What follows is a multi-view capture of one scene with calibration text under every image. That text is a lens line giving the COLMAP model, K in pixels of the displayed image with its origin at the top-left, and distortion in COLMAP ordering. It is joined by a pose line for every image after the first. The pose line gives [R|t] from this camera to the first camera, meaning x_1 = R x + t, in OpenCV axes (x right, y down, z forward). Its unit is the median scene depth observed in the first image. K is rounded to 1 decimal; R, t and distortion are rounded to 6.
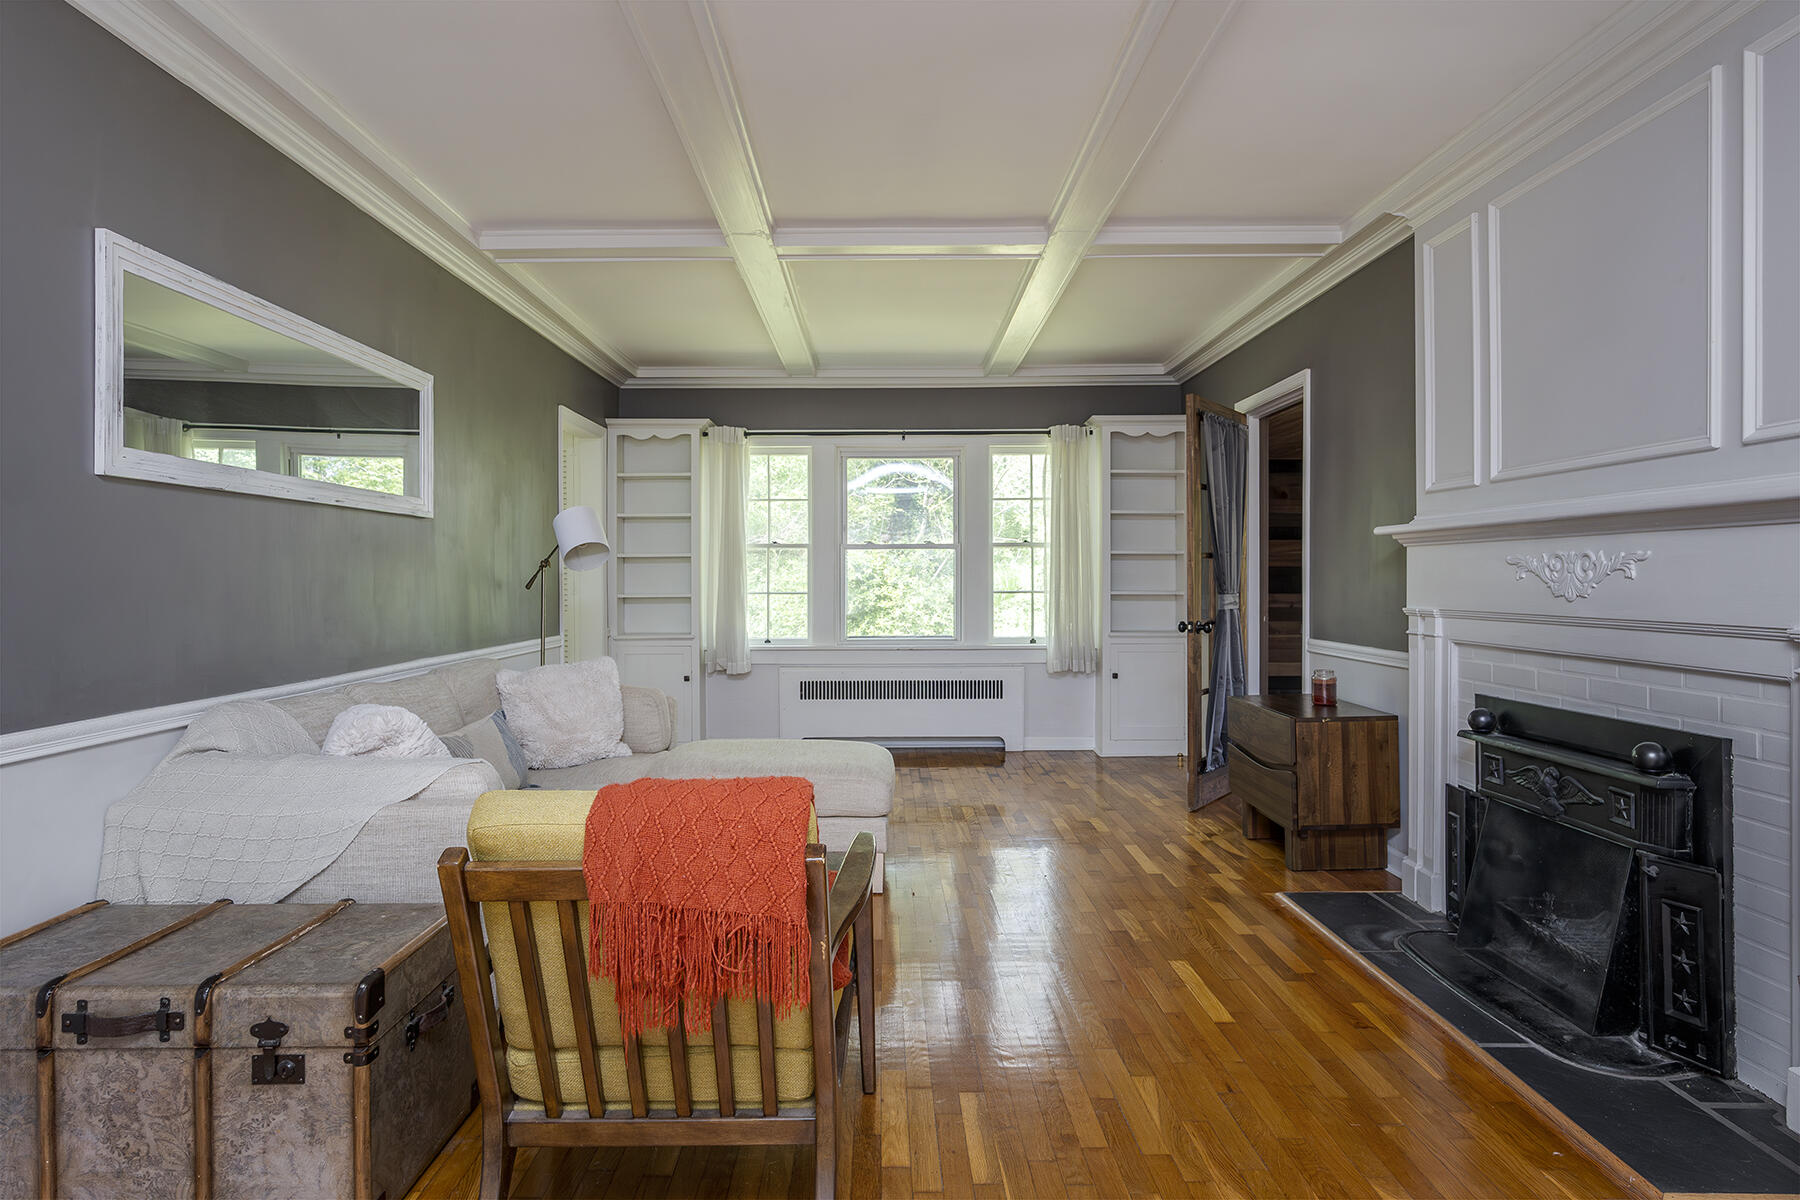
lens RADIAL K [[1017.6, 0, 897.4], [0, 1017.6, 587.9], [0, 0, 1]] dist [-0.001541, -0.000248]
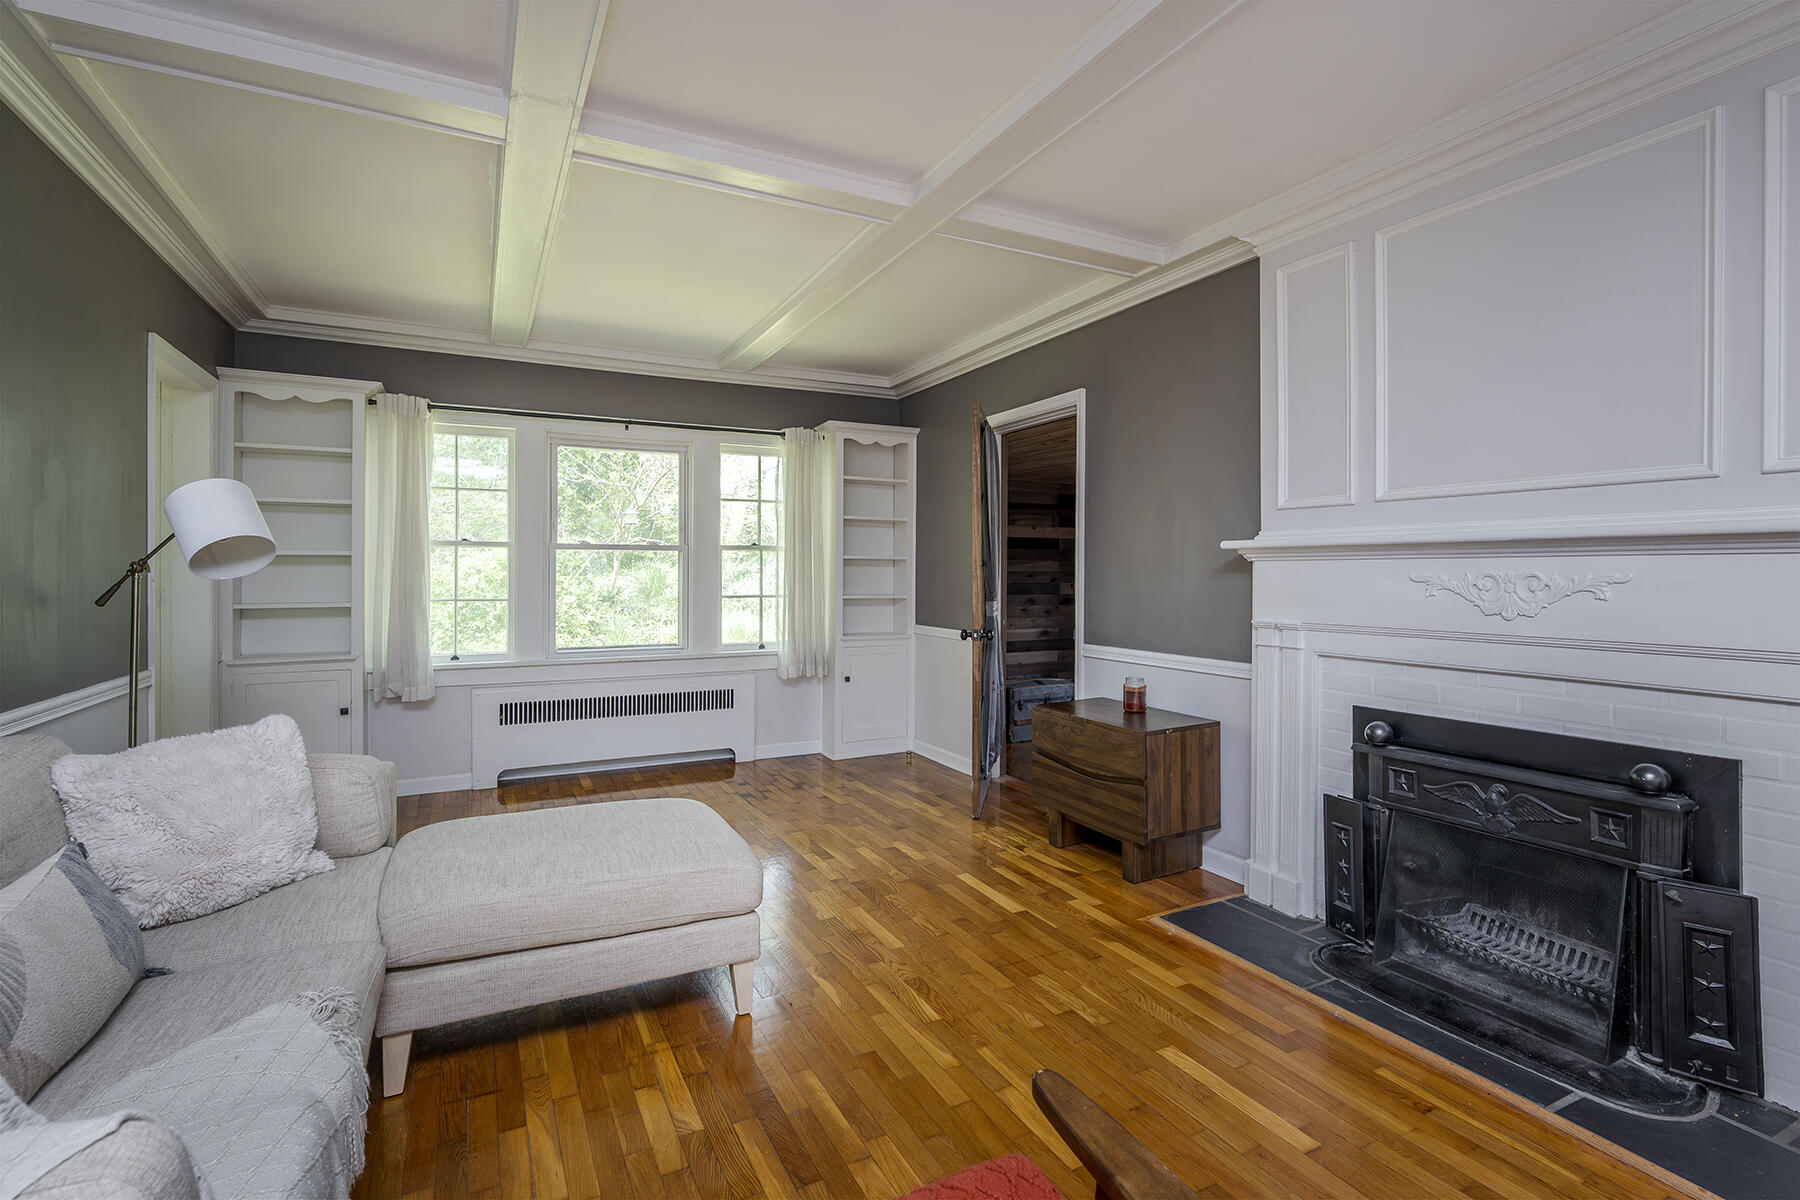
lens RADIAL K [[832.2, 0, 903.0], [0, 832.2, 577.5], [0, 0, 1]] dist [-0.007191, 0.002301]
pose [[0.890418, 0.003109, 0.455133, -0.148108], [-0.001105, 0.999988, -0.004669, -0.014374], [-0.455143, 0.003655, 0.890411, 0.302853]]
